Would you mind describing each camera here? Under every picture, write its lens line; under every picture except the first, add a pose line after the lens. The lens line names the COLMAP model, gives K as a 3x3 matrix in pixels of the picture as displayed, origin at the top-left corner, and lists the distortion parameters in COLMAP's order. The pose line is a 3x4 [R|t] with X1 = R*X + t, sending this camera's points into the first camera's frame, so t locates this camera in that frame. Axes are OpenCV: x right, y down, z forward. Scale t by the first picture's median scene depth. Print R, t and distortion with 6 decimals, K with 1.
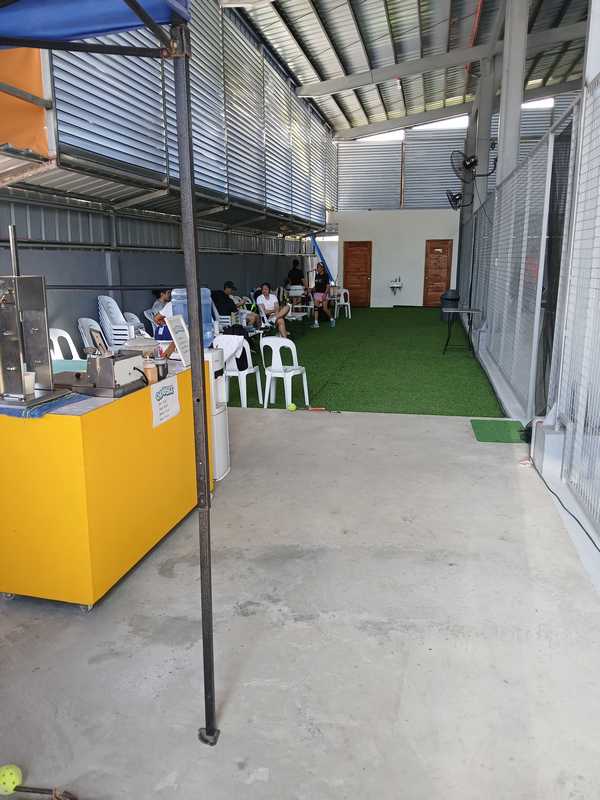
lens RADIAL K [[636.2, 0, 300.0], [0, 636.2, 400.0], [0, 0, 1]] dist [0.076691, -0.150750]
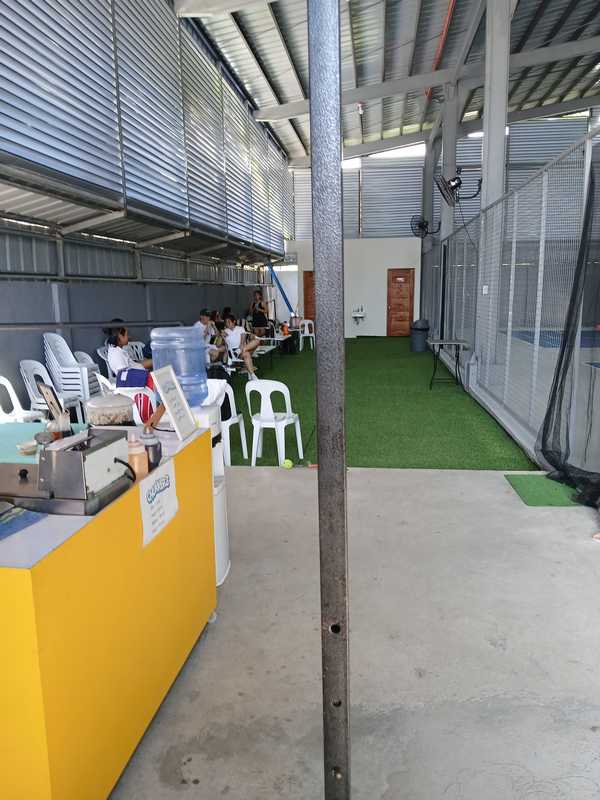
lens RADIAL K [[621.4, 0, 300.0], [0, 621.4, 400.0], [0, 0, 1]] dist [0.100574, -0.212370]
pose [[0.995839, -0.025816, 0.087392, -0.035418], [0.029442, 0.998747, -0.040468, -0.021318], [-0.086238, 0.042873, 0.995352, 0.099635]]
